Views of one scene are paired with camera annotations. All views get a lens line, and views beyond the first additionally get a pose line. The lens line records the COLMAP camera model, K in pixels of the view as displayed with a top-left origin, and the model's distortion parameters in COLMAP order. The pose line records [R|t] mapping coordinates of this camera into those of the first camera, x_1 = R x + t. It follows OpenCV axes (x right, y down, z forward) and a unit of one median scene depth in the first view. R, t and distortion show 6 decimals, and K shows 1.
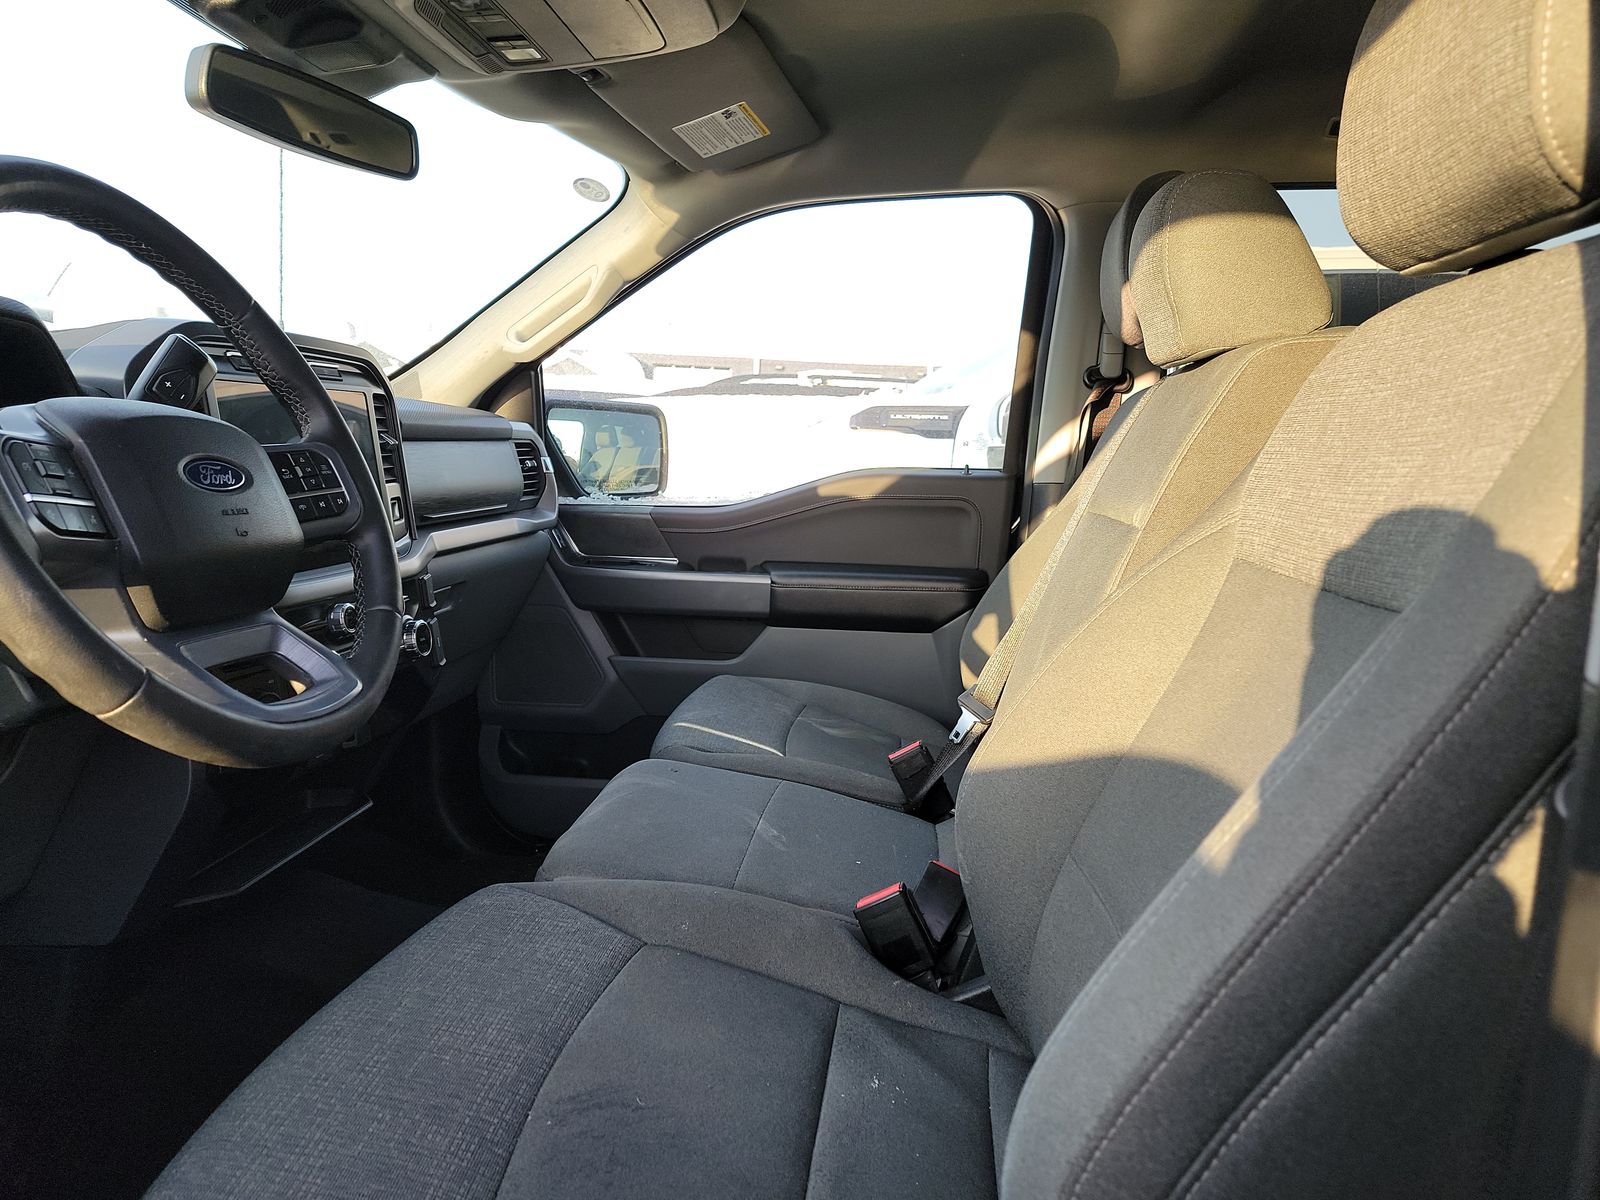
lens RADIAL K [[1106.3, 0, 822.8], [0, 1106.3, 607.2], [0, 0, 1]] dist [0.078166, -0.061197]
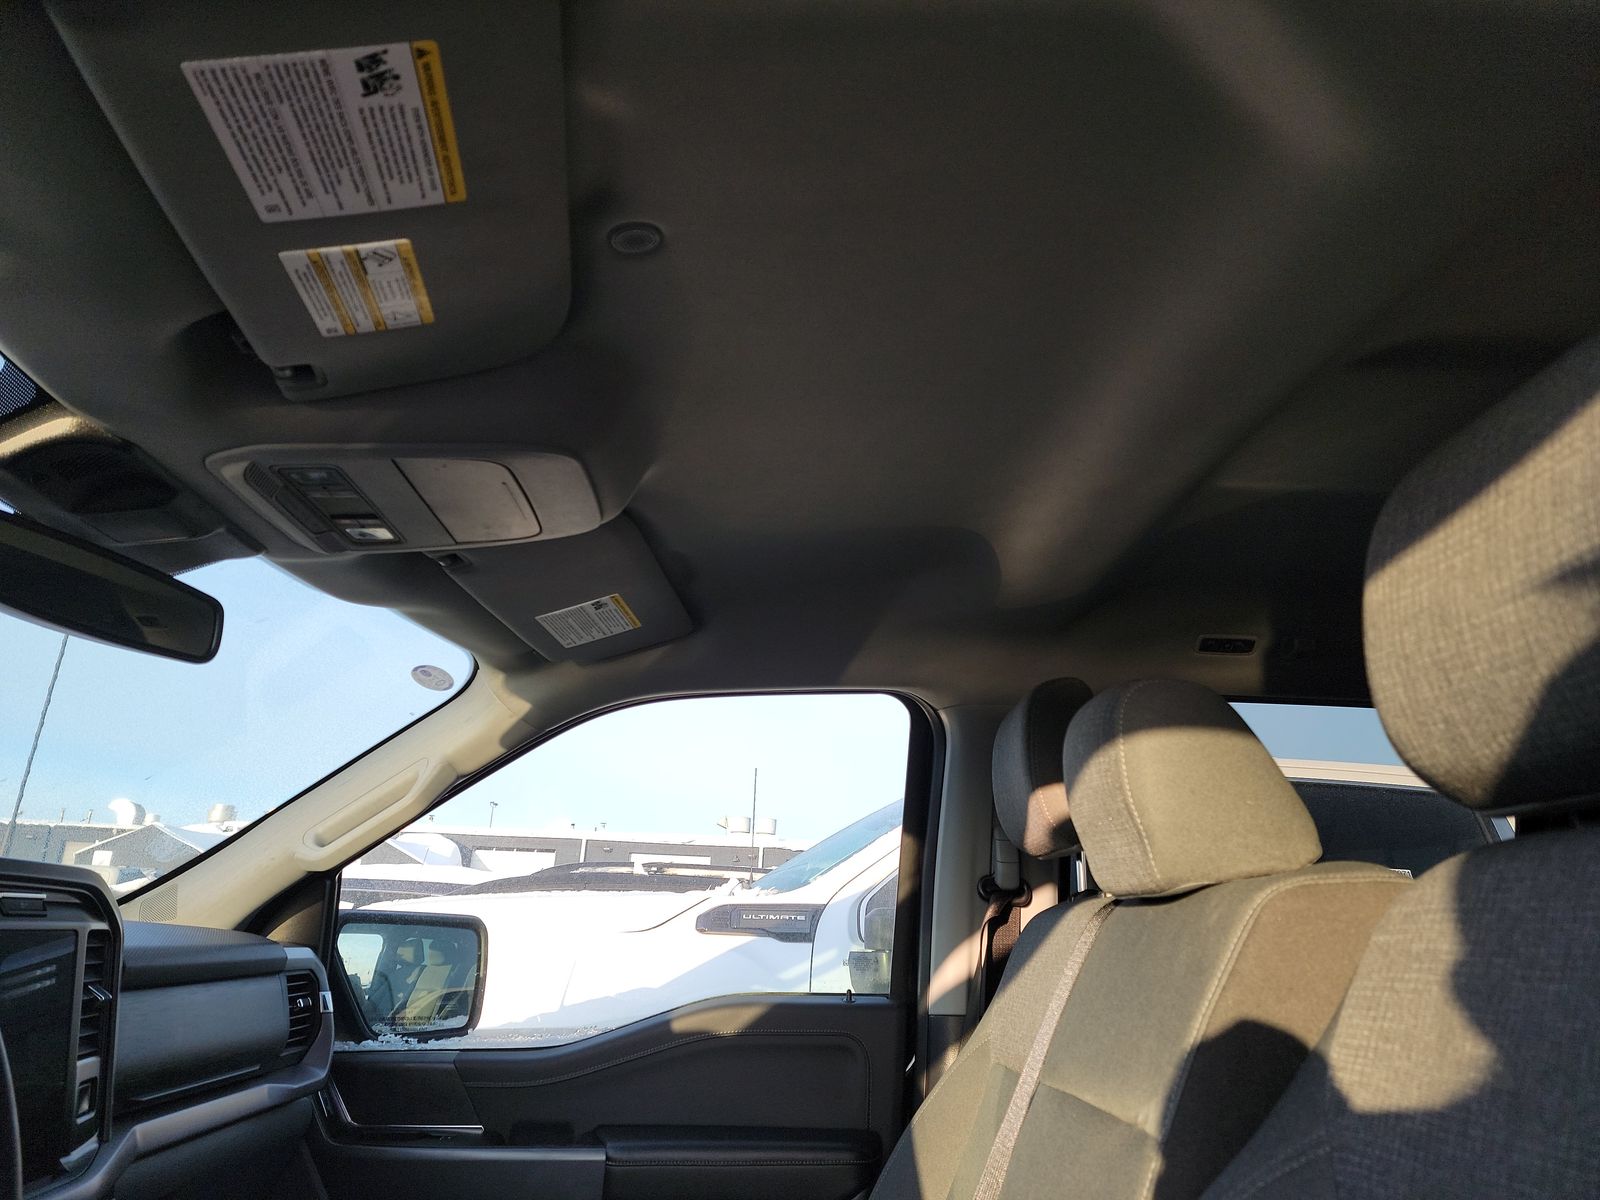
lens RADIAL K [[1106.3, 0, 802.6], [0, 1106.3, 591.2], [0, 0, 1]] dist [0.078166, -0.061197]
pose [[0.991080, 0.037746, 0.127814, -0.028470], [0.020243, 0.905286, -0.424319, -0.048573], [-0.131725, 0.423121, 0.896447, 0.126305]]
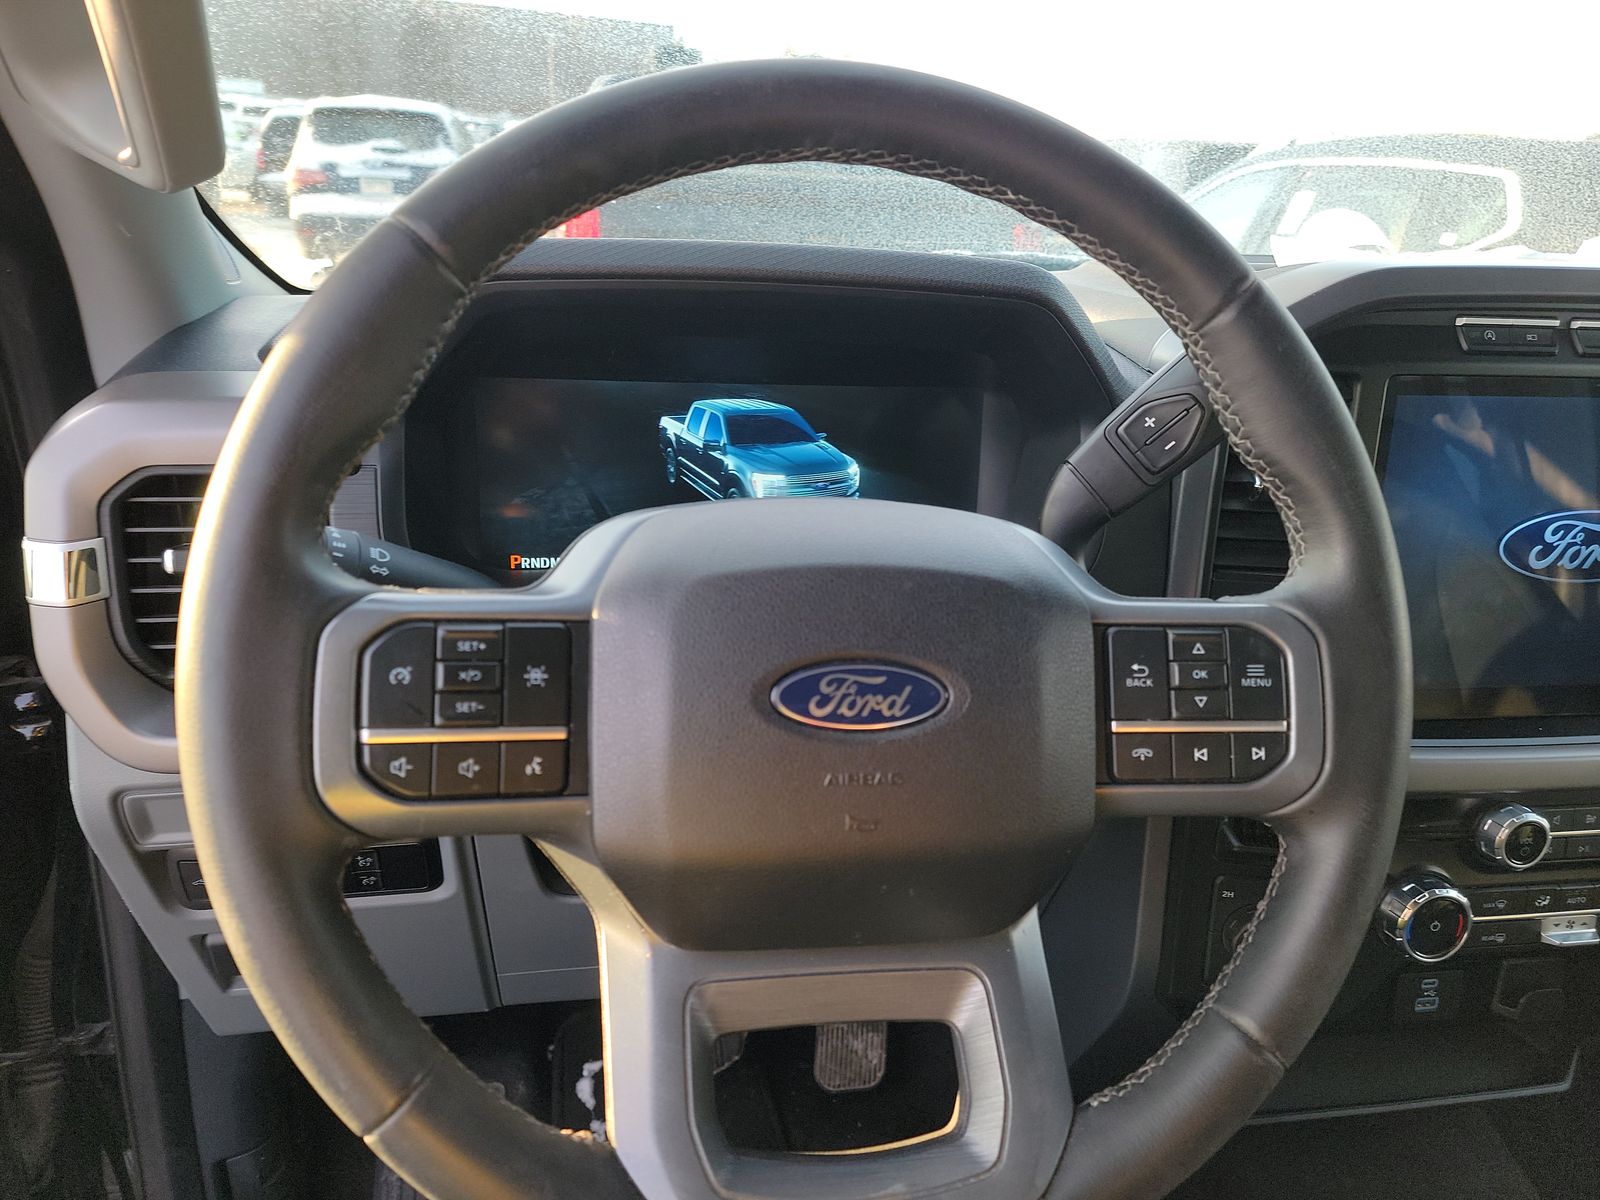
lens RADIAL K [[1106.3, 0, 808.2], [0, 1106.3, 587.0], [0, 0, 1]] dist [0.078166, -0.061197]
pose [[0.278295, 0.308658, -0.909551, -0.046659], [-0.185105, 0.946443, 0.264541, -0.112246], [0.942490, 0.094742, 0.320525, 0.320492]]
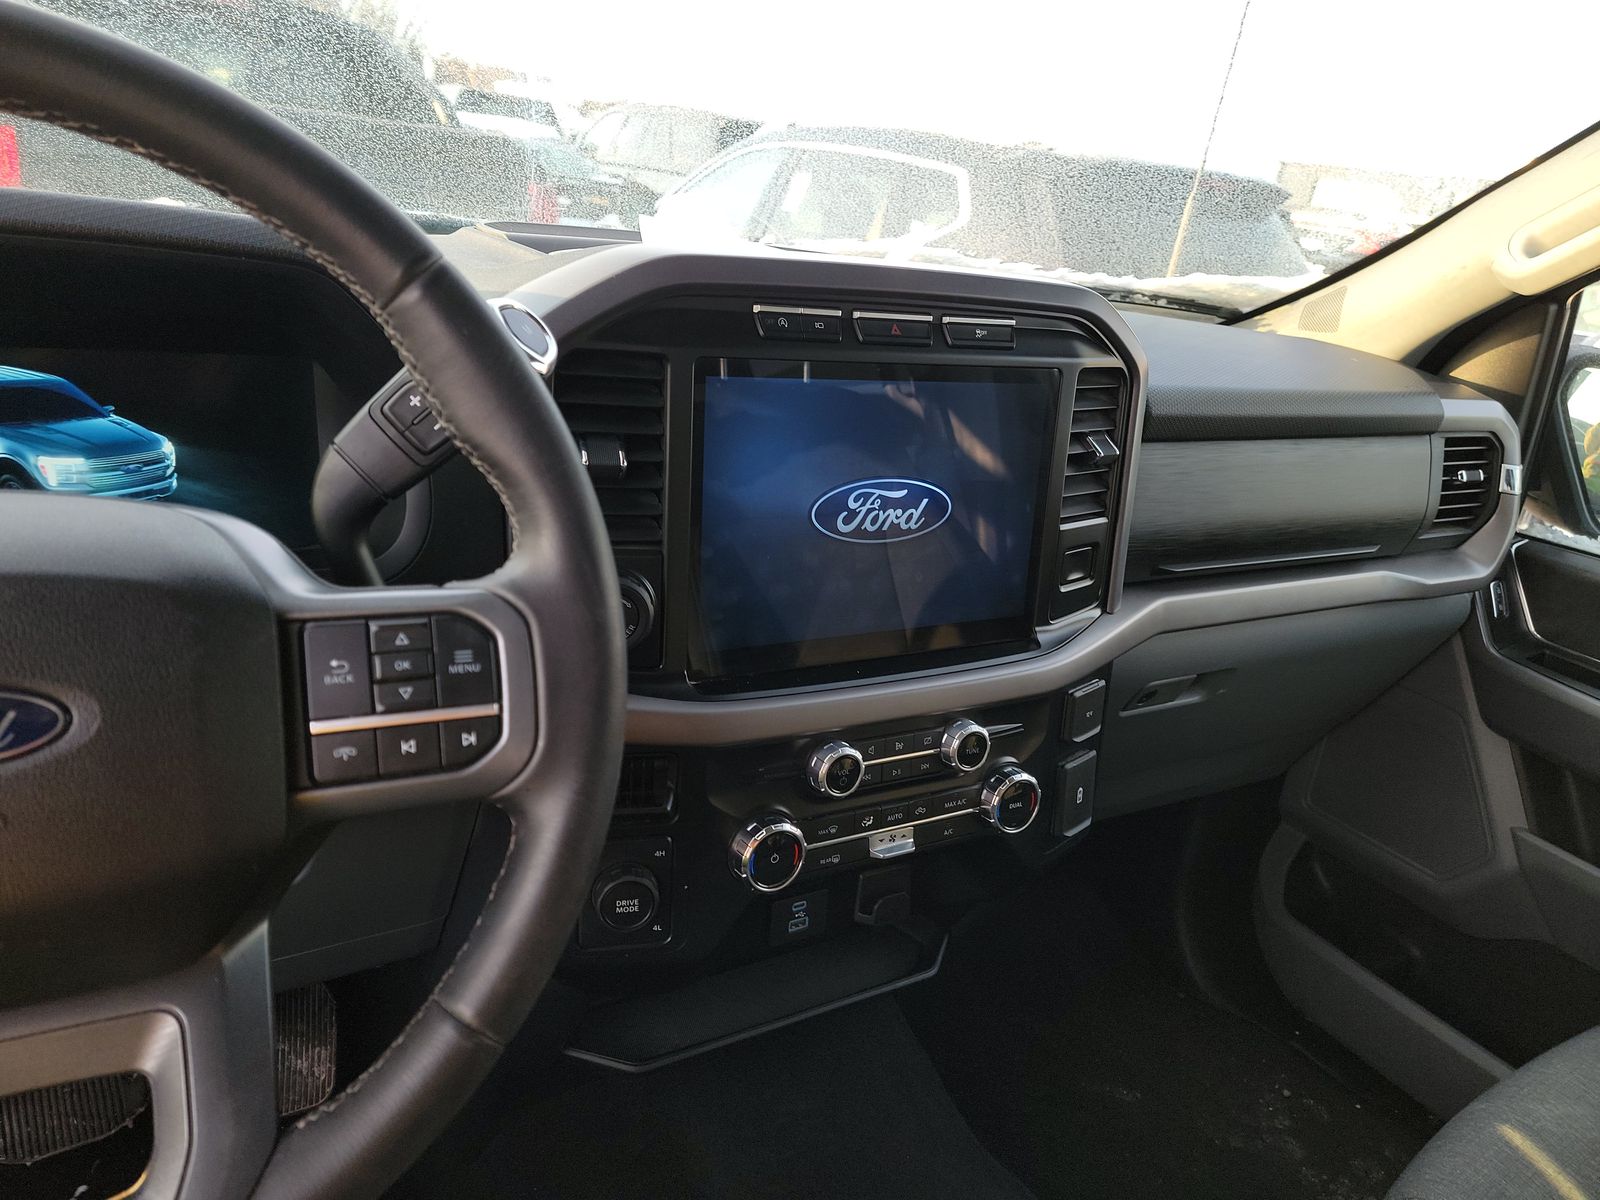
lens RADIAL K [[1106.3, 0, 793.1], [0, 1106.3, 593.2], [0, 0, 1]] dist [0.078166, -0.061197]
pose [[0.590722, 0.315174, -0.742774, -0.021859], [-0.220108, 0.948587, 0.227454, -0.129551], [0.776273, 0.029128, 0.629724, 0.383645]]
